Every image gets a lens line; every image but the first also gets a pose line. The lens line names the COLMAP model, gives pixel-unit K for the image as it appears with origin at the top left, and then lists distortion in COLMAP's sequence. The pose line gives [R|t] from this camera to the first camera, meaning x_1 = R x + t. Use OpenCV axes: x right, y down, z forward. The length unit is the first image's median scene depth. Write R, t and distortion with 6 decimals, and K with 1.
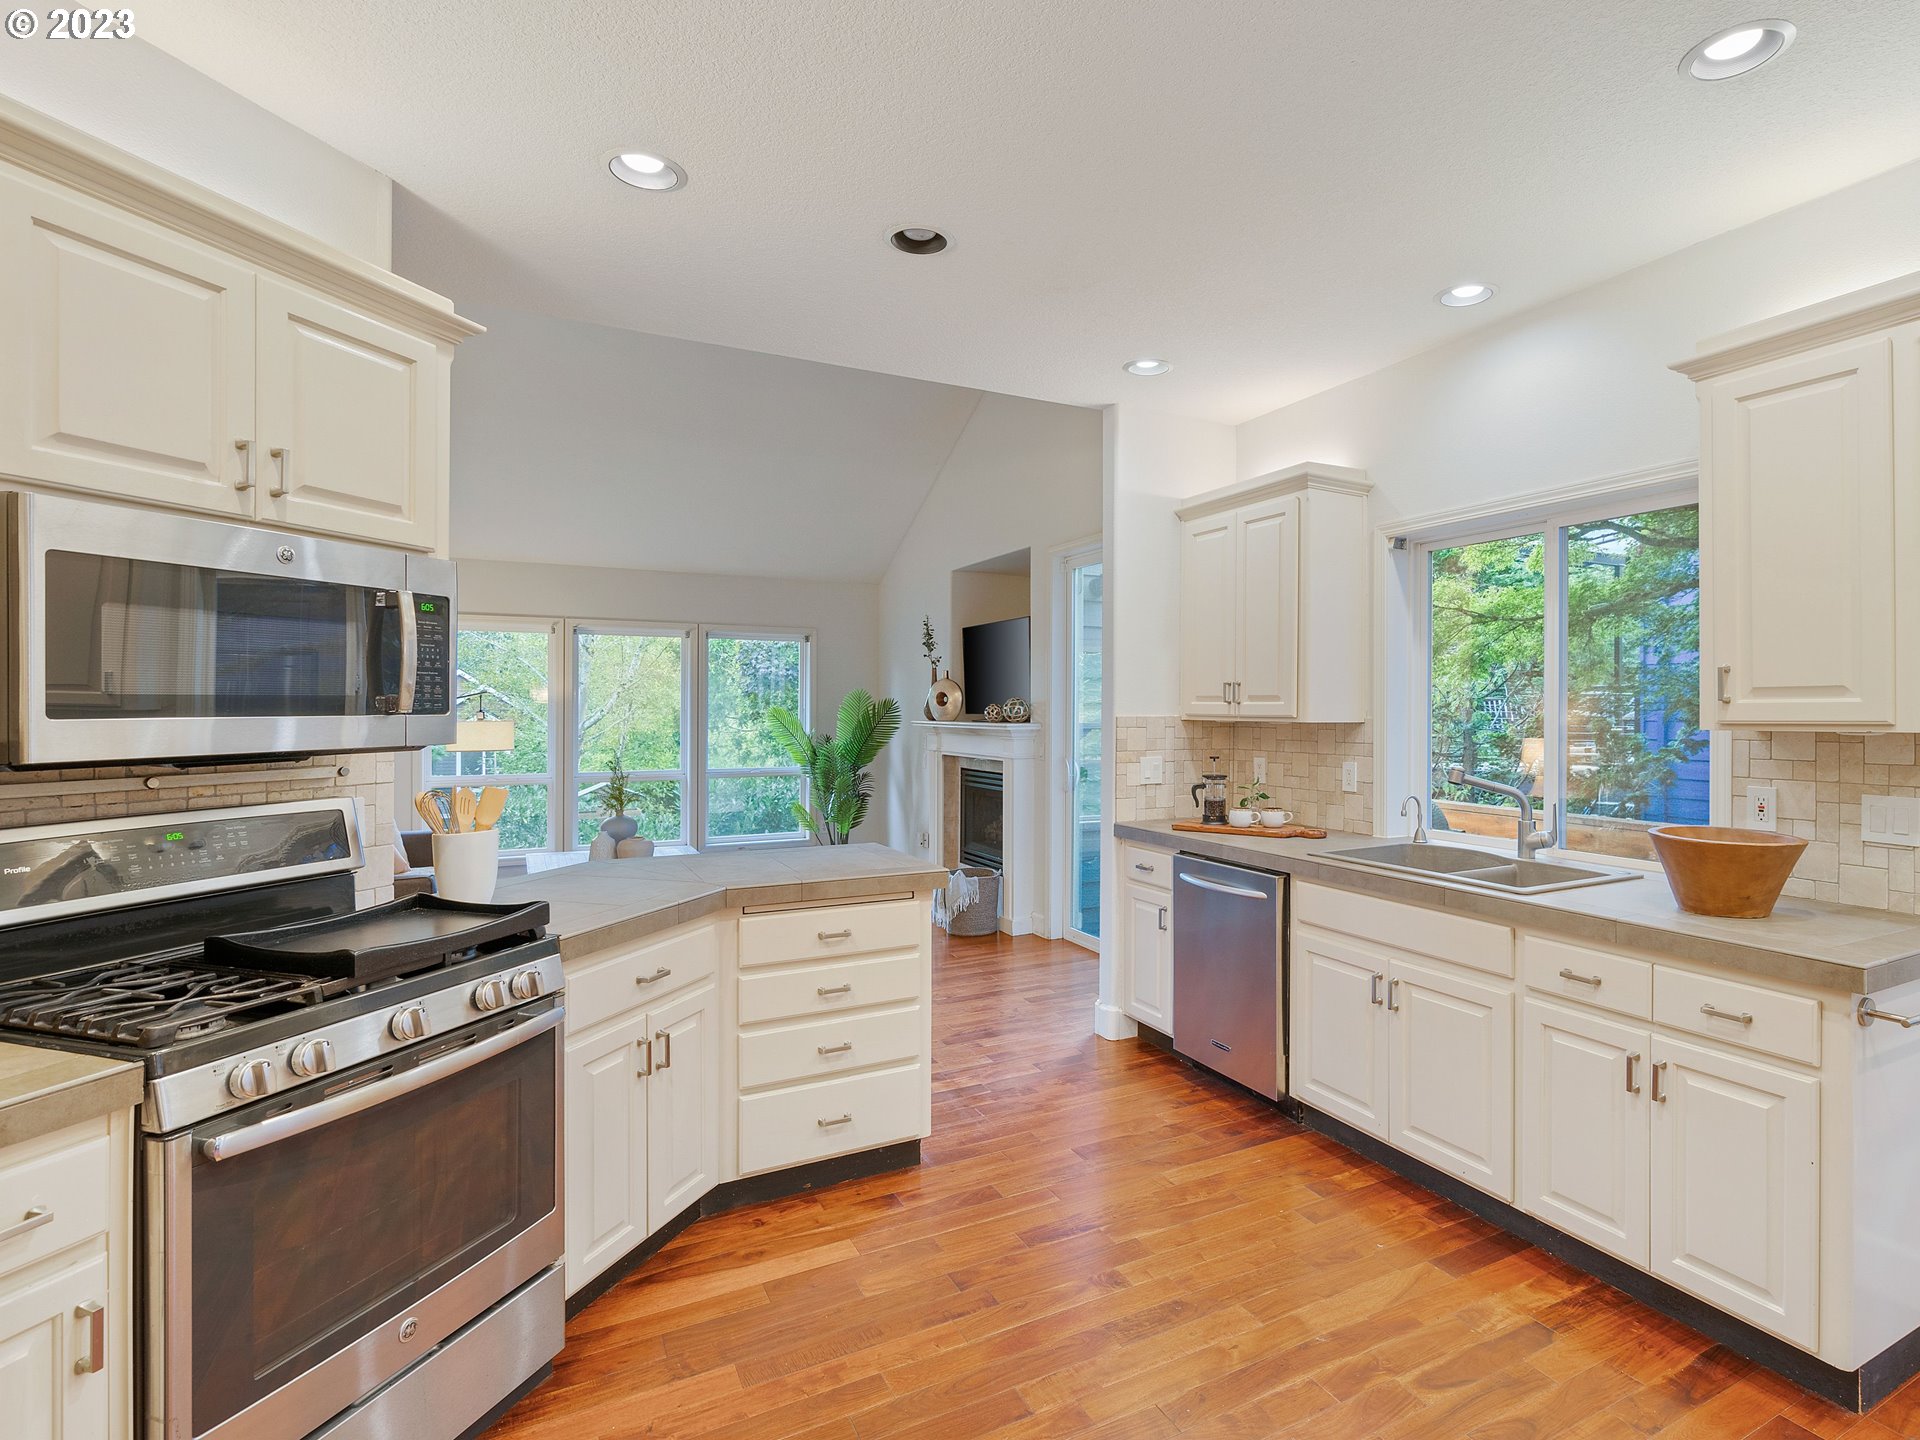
lens RADIAL K [[981.3, 0, 960.1], [0, 981.3, 712.4], [0, 0, 1]] dist [-0.022220, -0.000515]
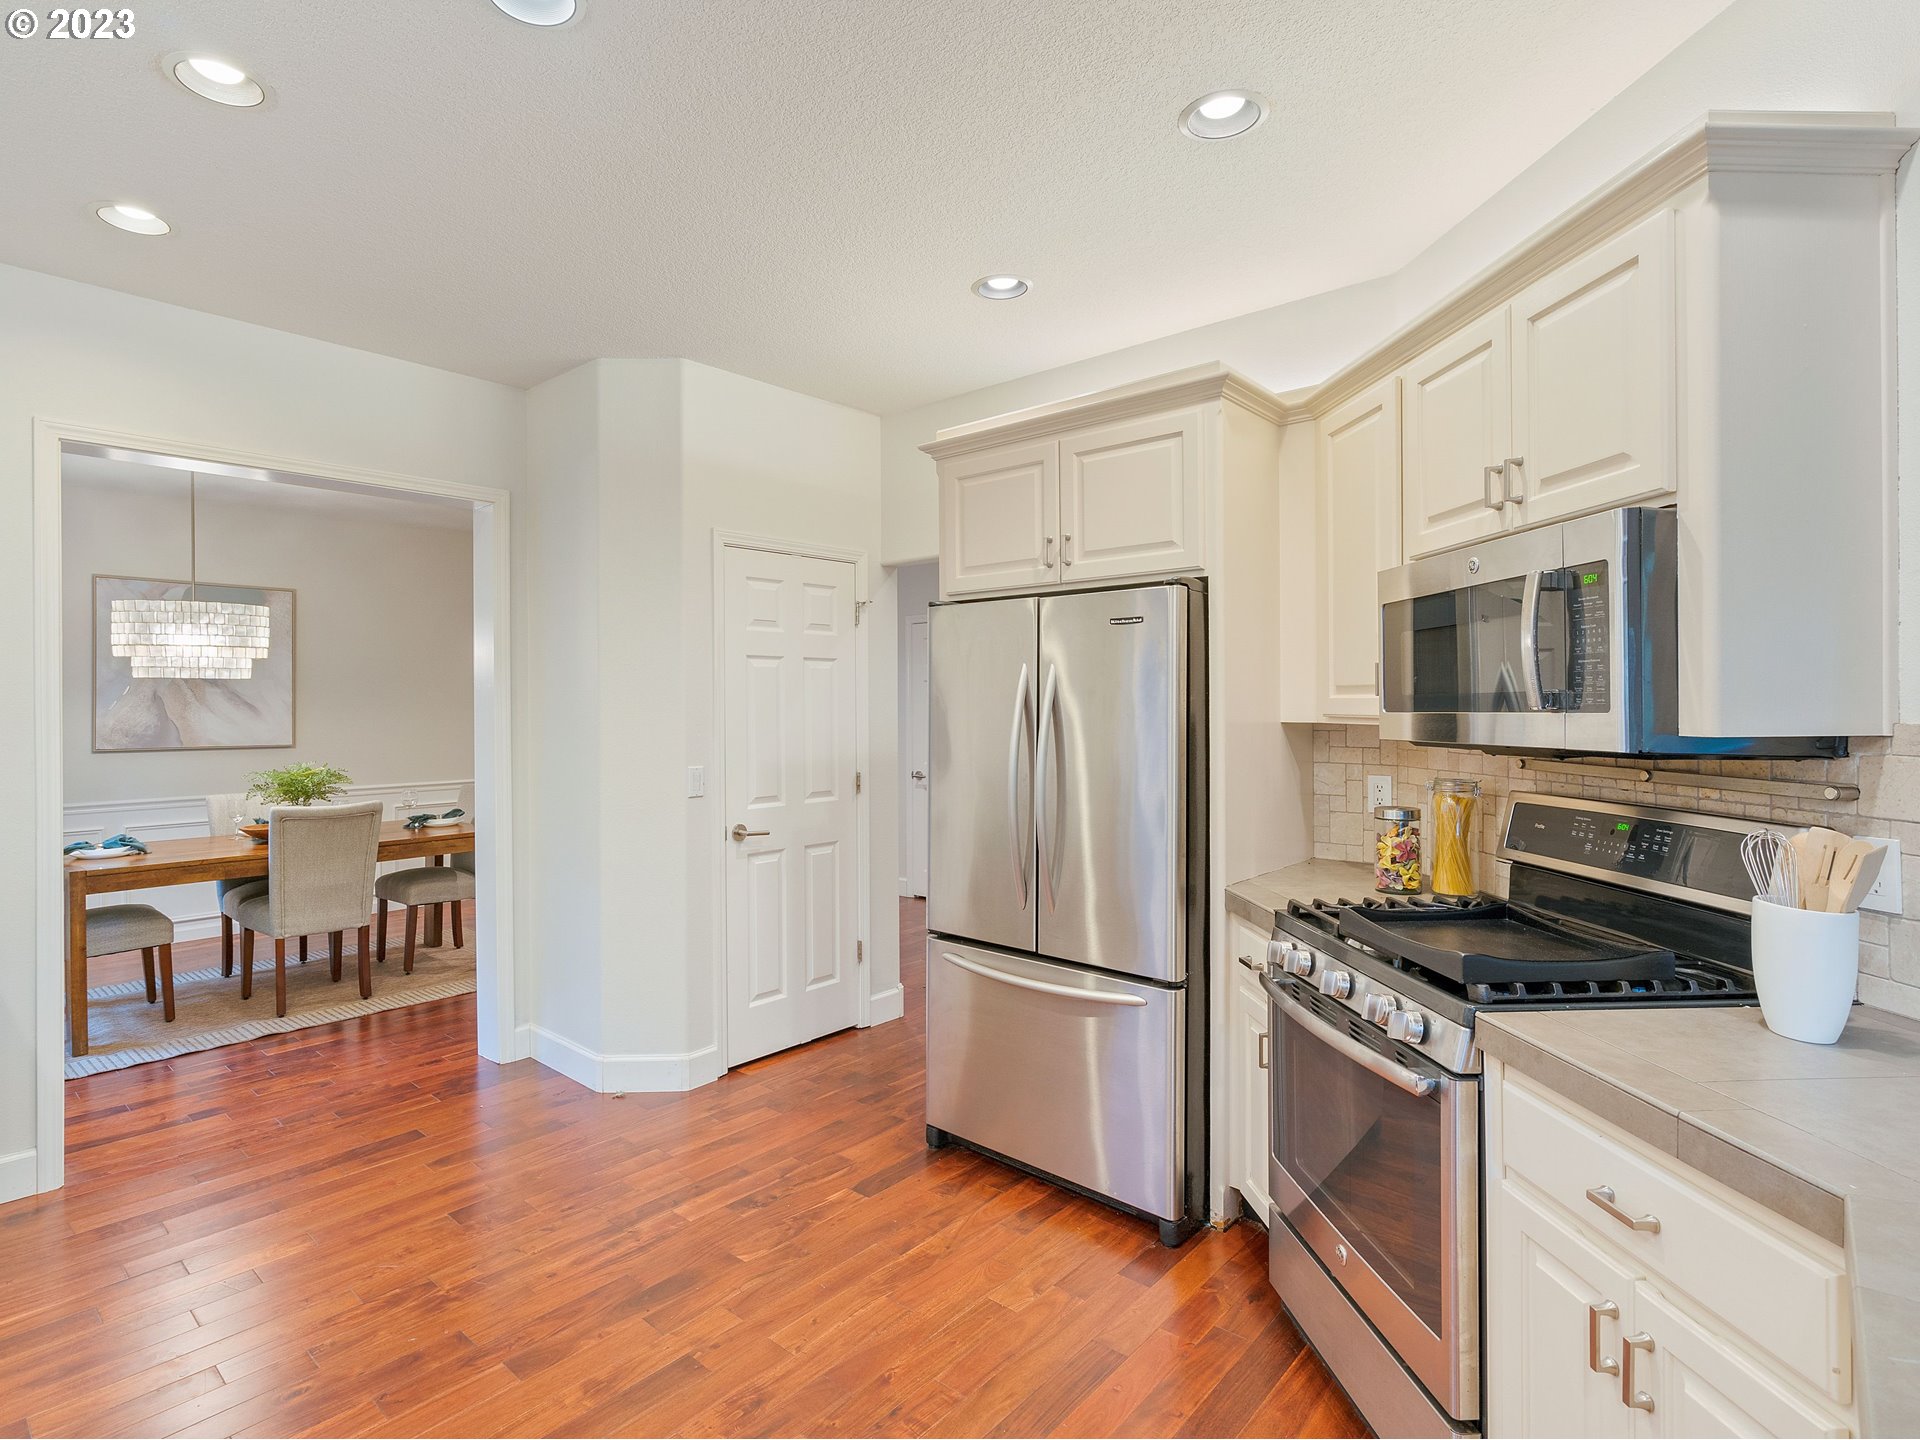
lens RADIAL K [[981.3, 0, 957.3], [0, 981.3, 711.2], [0, 0, 1]] dist [-0.022220, -0.000515]
pose [[-0.899387, 0.006357, -0.437108, 0.269227], [0.002603, 0.999954, 0.009187, -0.007852], [0.437146, 0.007125, -0.899362, 1.484985]]
